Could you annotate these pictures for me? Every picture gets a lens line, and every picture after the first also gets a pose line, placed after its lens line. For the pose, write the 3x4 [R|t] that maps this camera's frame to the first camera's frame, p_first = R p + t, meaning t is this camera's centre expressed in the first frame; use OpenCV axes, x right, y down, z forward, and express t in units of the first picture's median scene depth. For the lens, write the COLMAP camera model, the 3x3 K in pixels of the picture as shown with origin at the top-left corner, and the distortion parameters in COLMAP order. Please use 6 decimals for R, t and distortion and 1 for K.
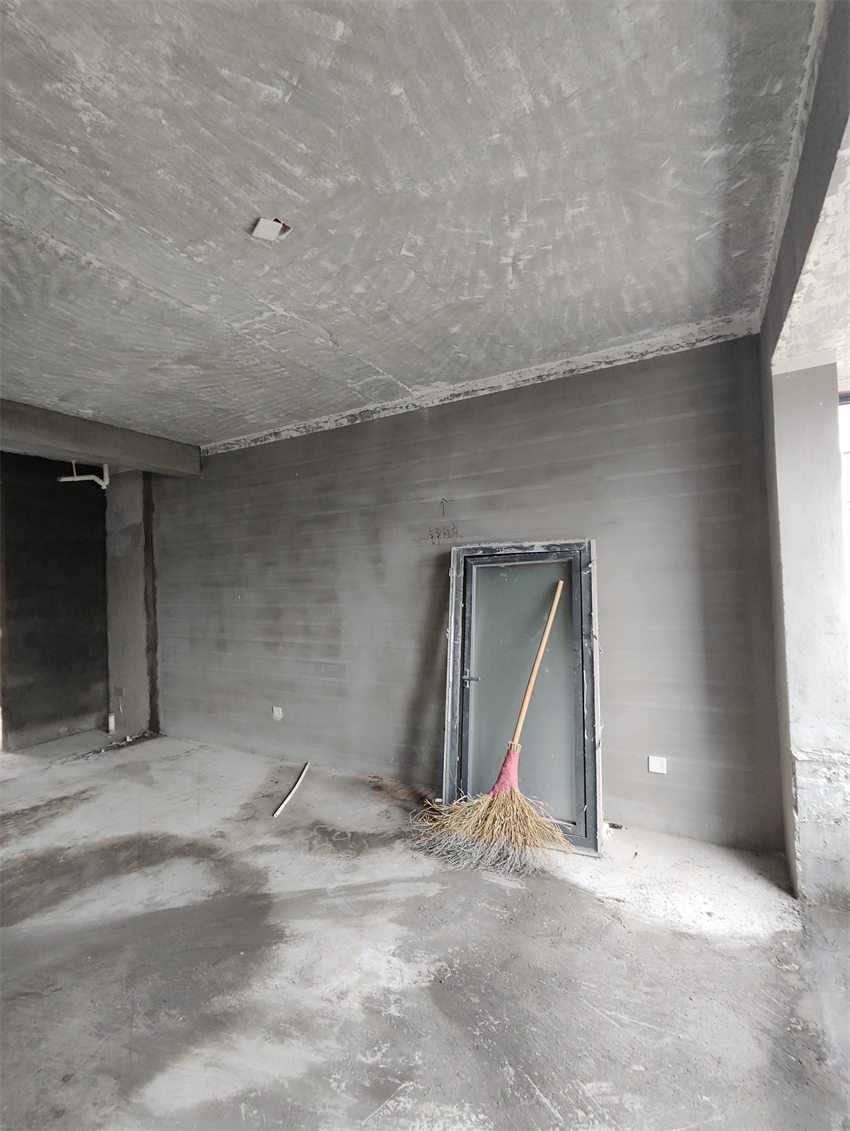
lens RADIAL K [[513.3, 0, 409.9], [0, 513.3, 567.0], [0, 0, 1]] dist [-0.000250, 0.001292]
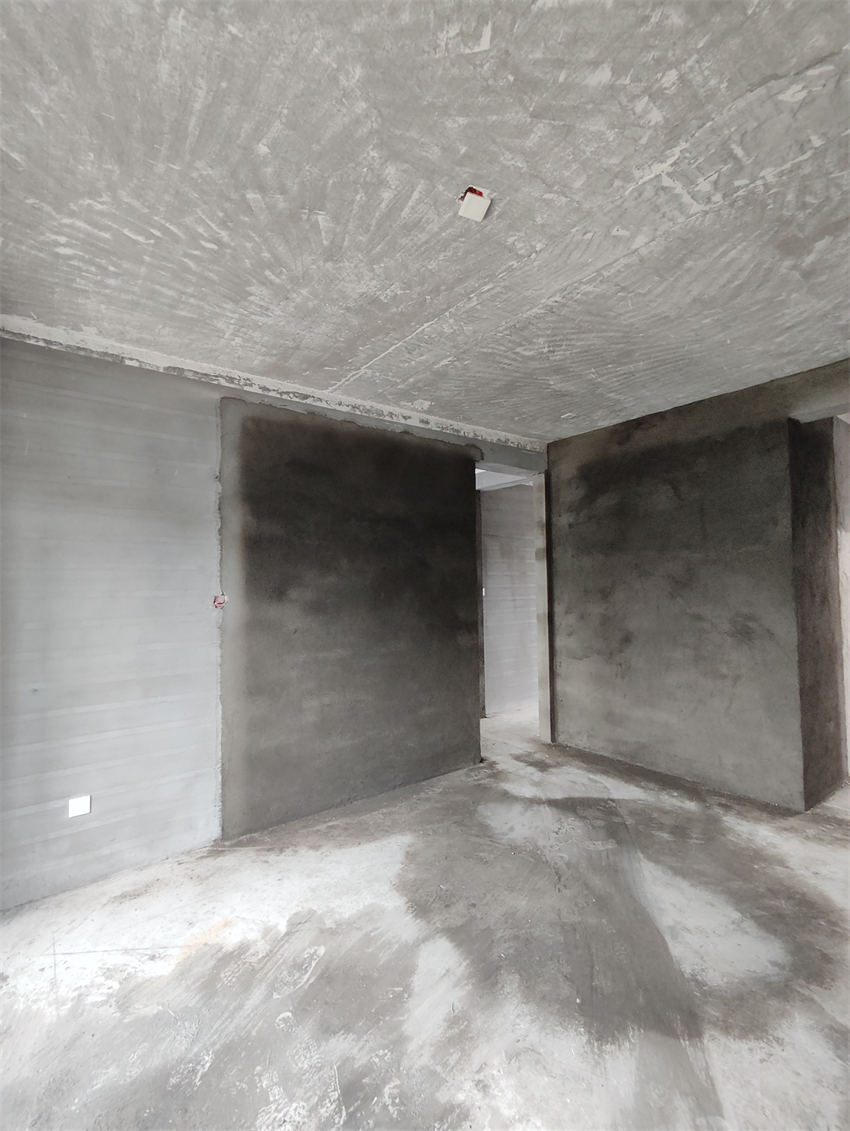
lens RADIAL K [[515.3, 0, 408.9], [0, 515.3, 566.7], [0, 0, 1]] dist [-0.004195, 0.007338]
pose [[-0.403477, 0.009837, -0.914937, 0.442924], [0.046481, 0.998872, -0.009758, 0.007256], [0.913809, -0.046464, -0.403479, 0.848479]]
